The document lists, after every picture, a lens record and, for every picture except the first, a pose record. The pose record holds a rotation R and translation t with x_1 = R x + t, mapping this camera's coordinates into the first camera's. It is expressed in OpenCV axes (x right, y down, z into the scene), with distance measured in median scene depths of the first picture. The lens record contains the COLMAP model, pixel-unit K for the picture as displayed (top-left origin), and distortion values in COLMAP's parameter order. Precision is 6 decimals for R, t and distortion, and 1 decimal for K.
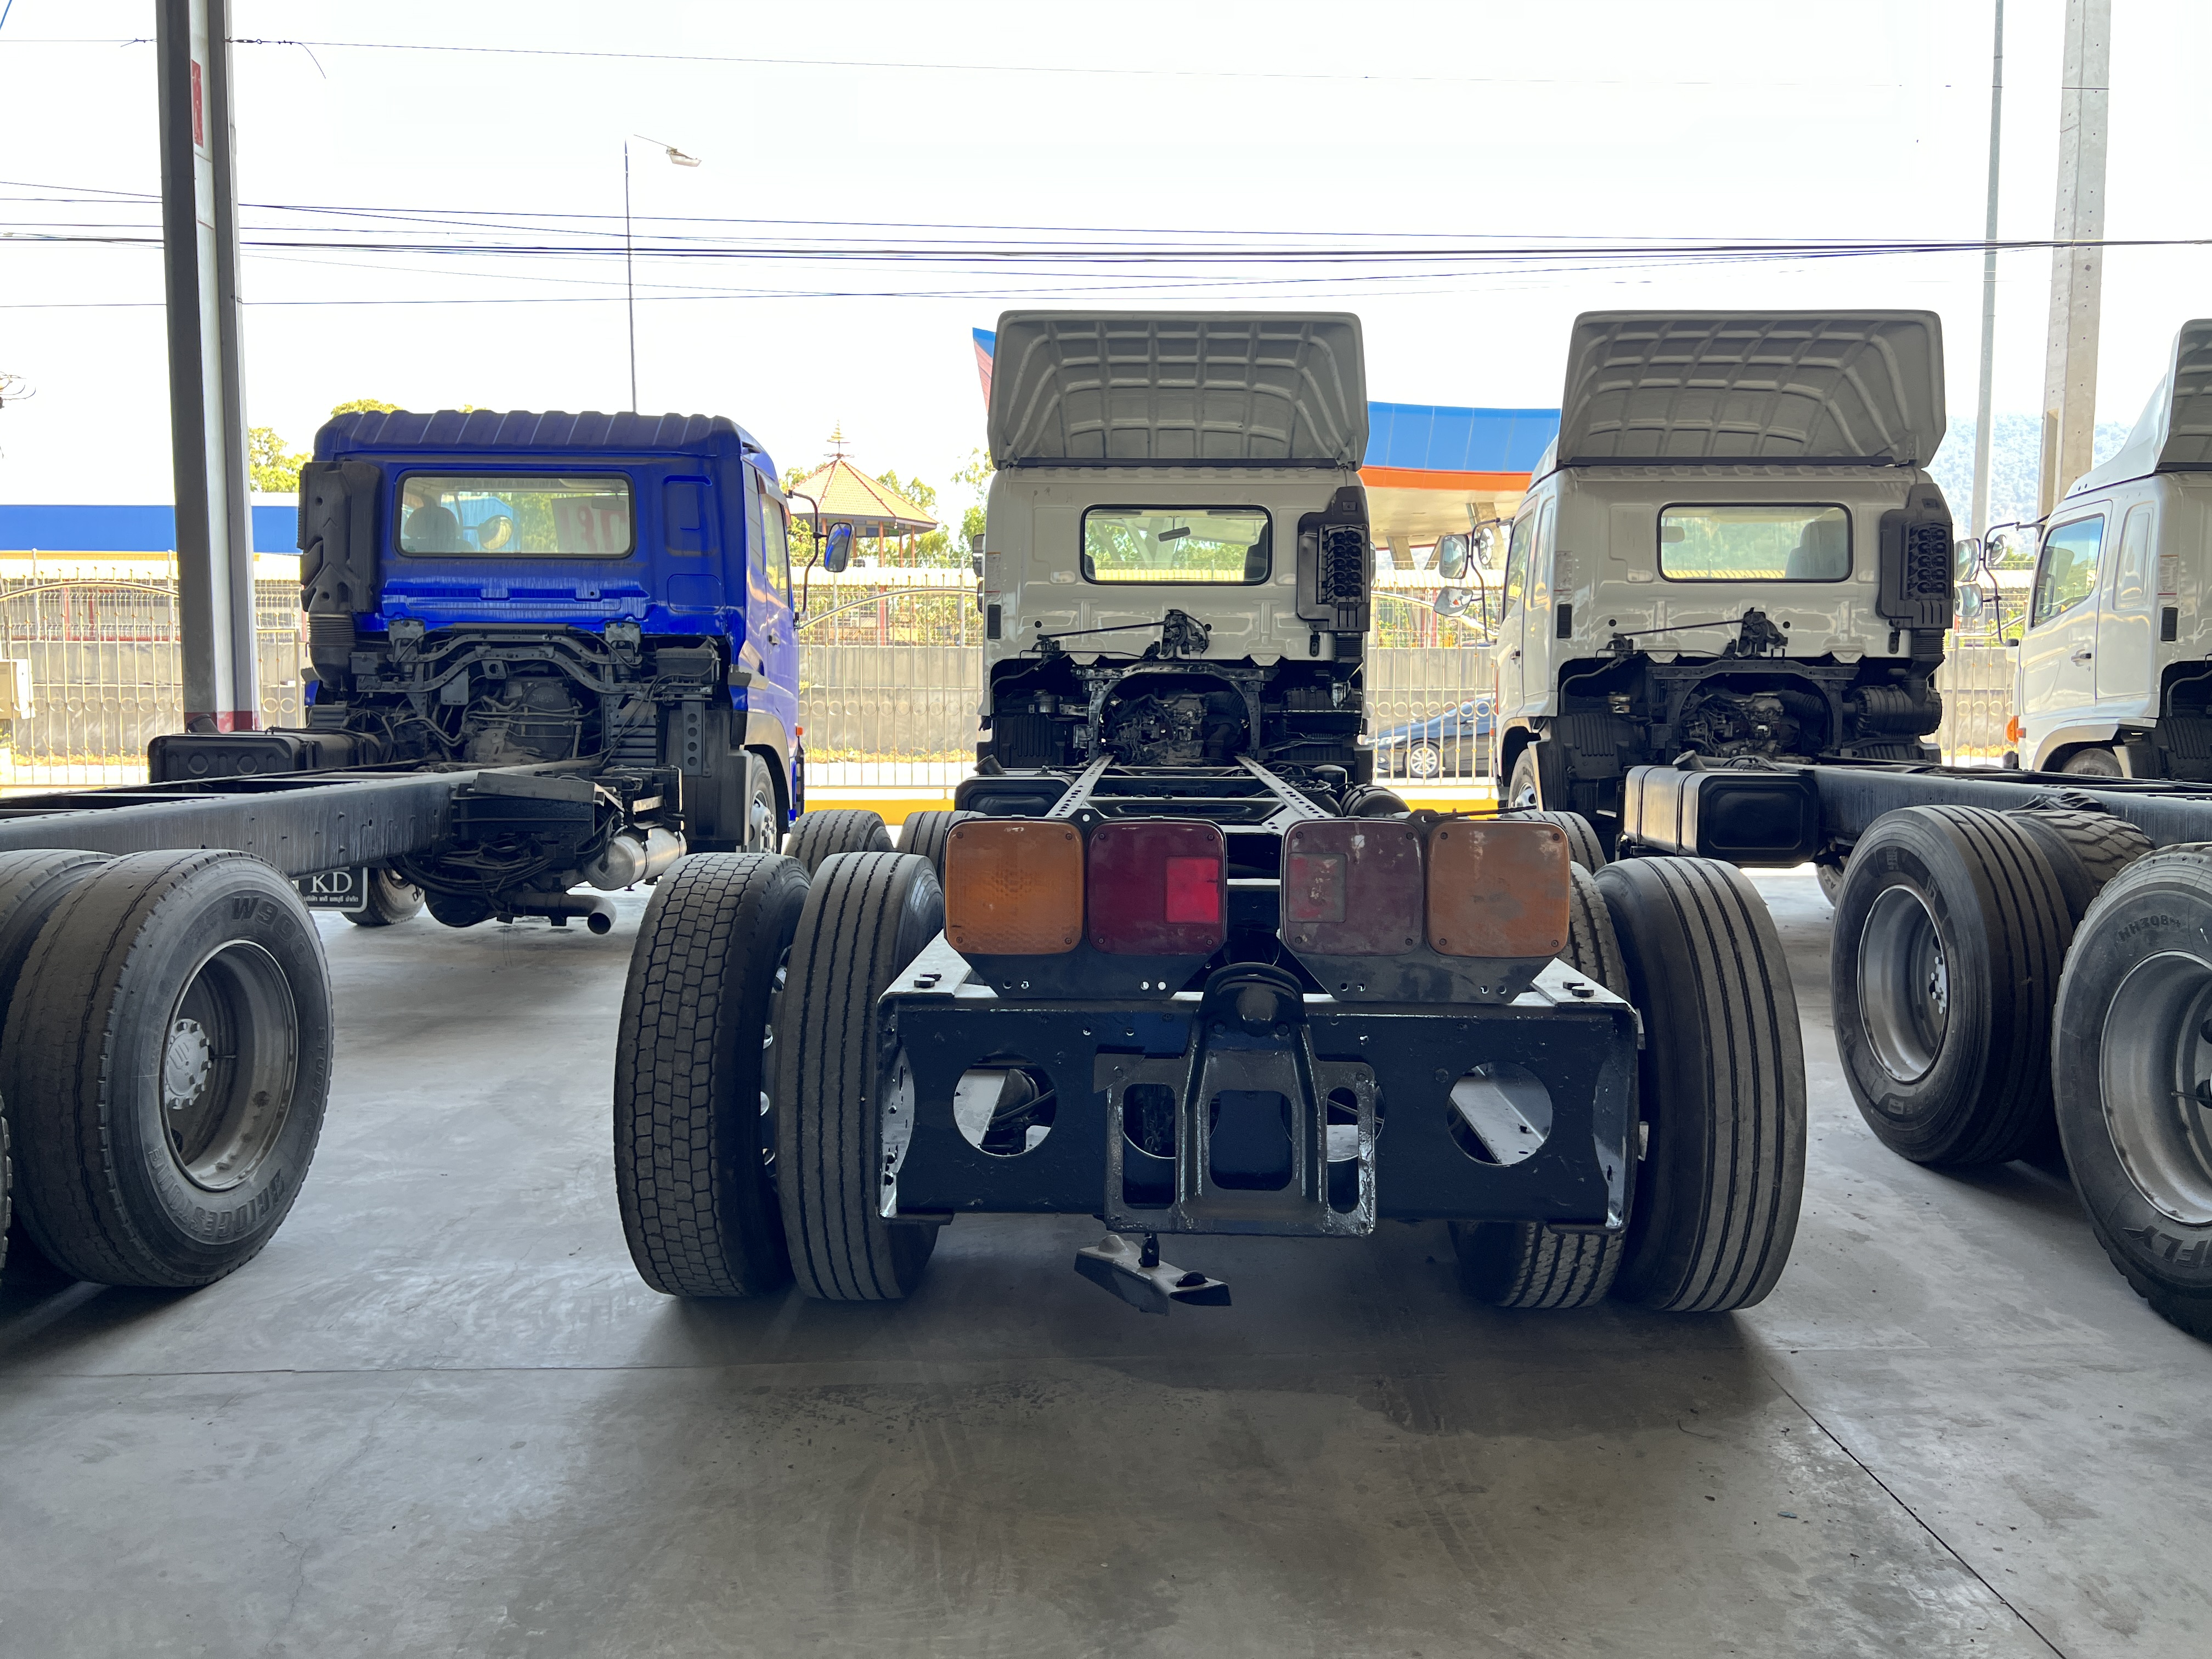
lens RADIAL K [[1653.2, 0, 1125.5], [0, 1653.2, 831.5], [0, 0, 1]] dist [0.067106, -0.083225]
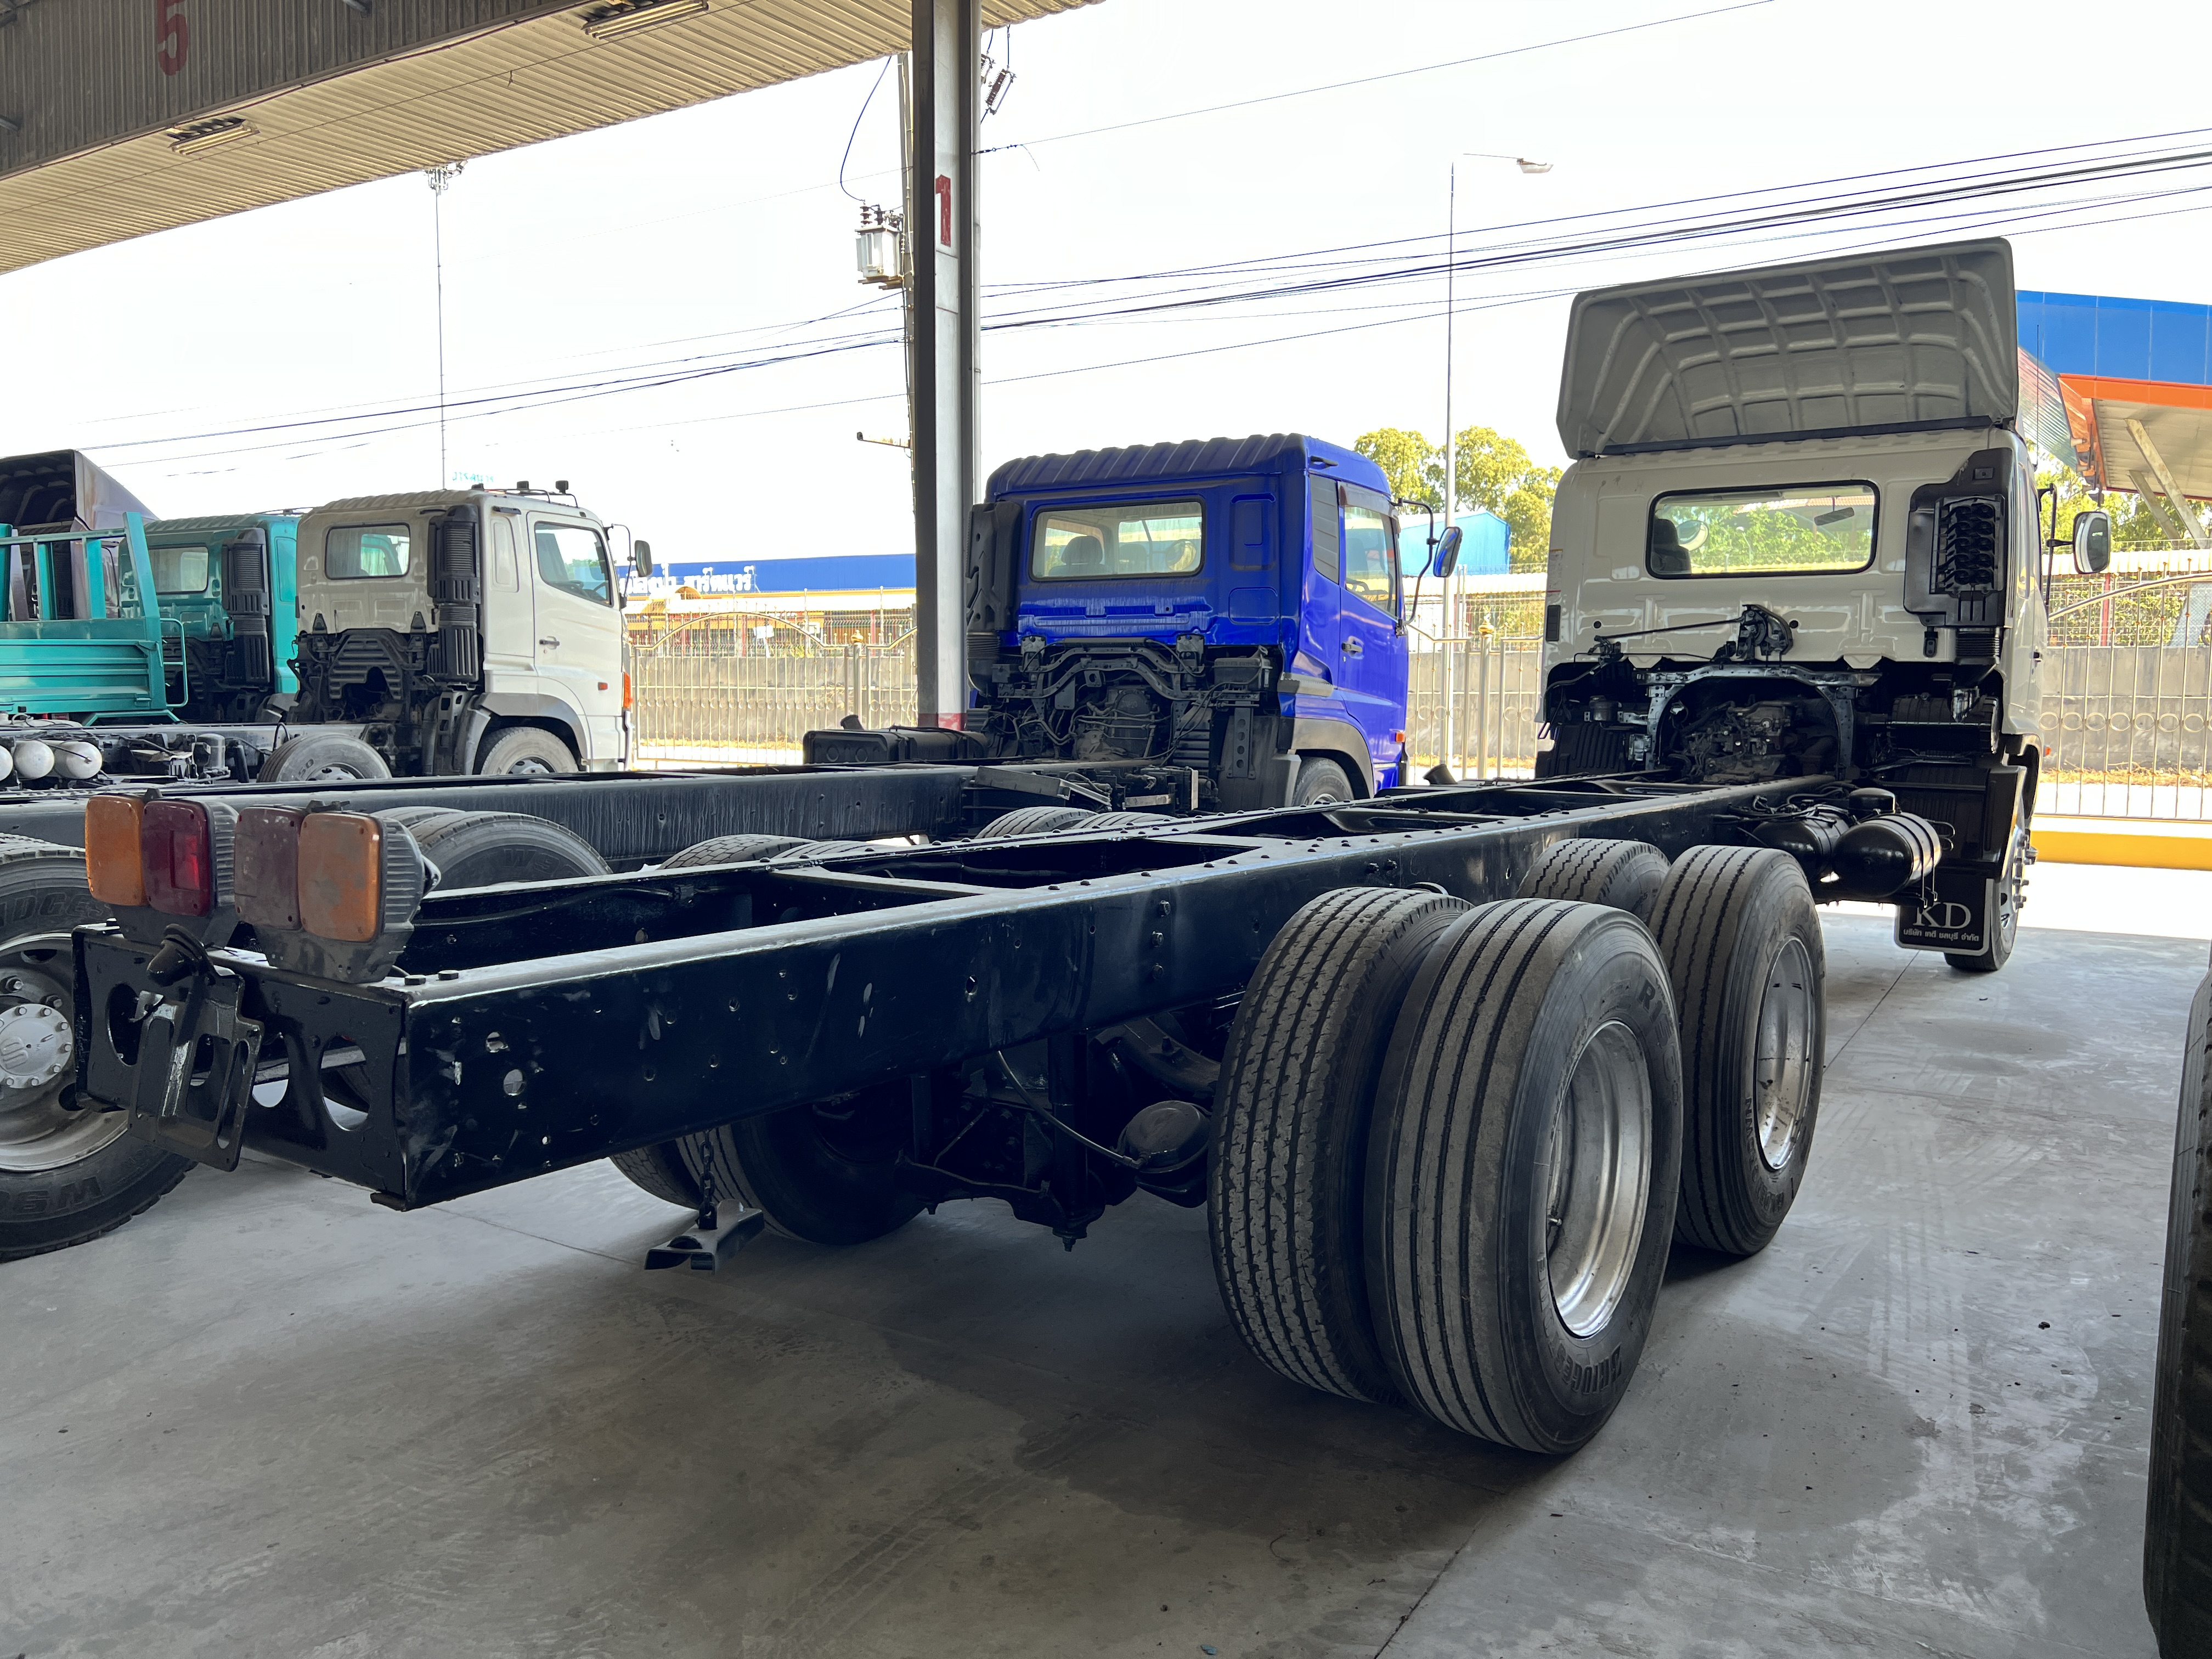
lens RADIAL K [[1653.2, 0, 1098.2], [0, 1653.2, 841.1], [0, 0, 1]] dist [0.067106, -0.083225]
pose [[0.820810, 0.054104, -0.568633, 0.259006], [-0.052922, 0.998425, 0.018605, -0.007591], [0.568745, 0.014822, 0.822381, 0.078130]]
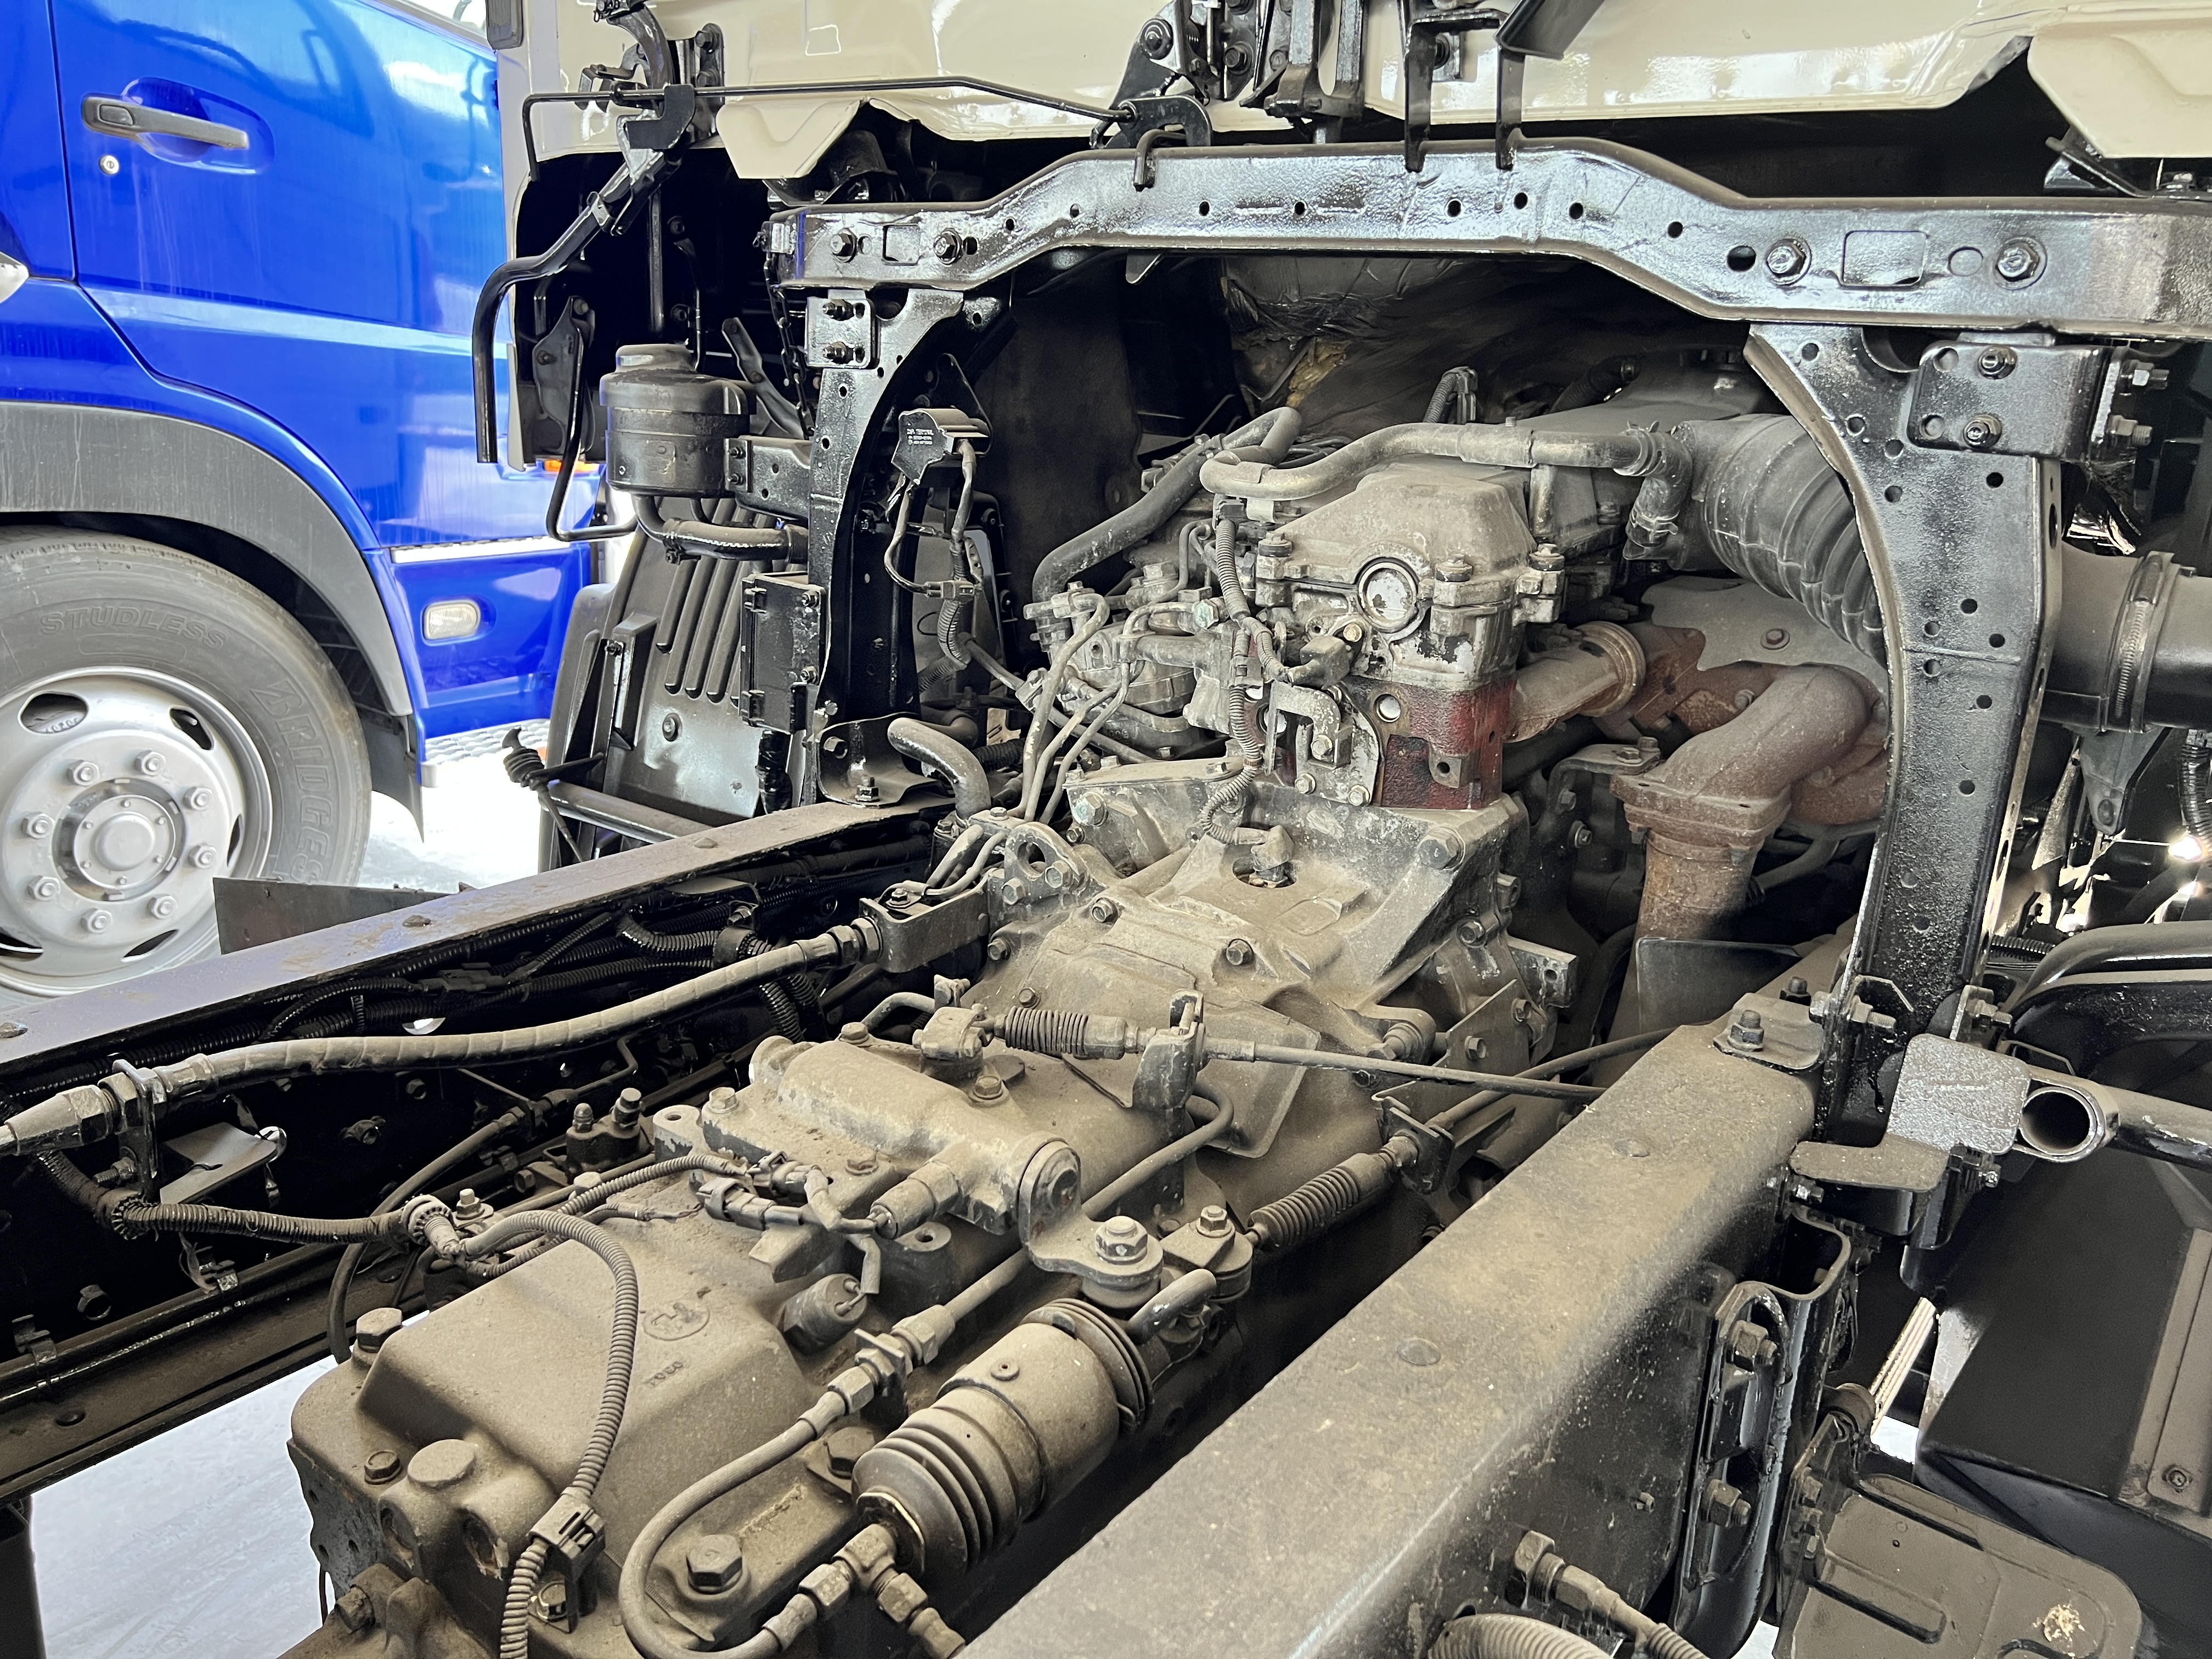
lens RADIAL K [[1653.2, 0, 1095.7], [0, 1653.2, 839.3], [0, 0, 1]] dist [0.067106, -0.083225]
pose [[0.796357, 0.199520, -0.570970, 0.099532], [-0.095385, 0.973639, 0.207191, -0.078113], [0.597257, -0.110536, 0.794396, 0.899009]]
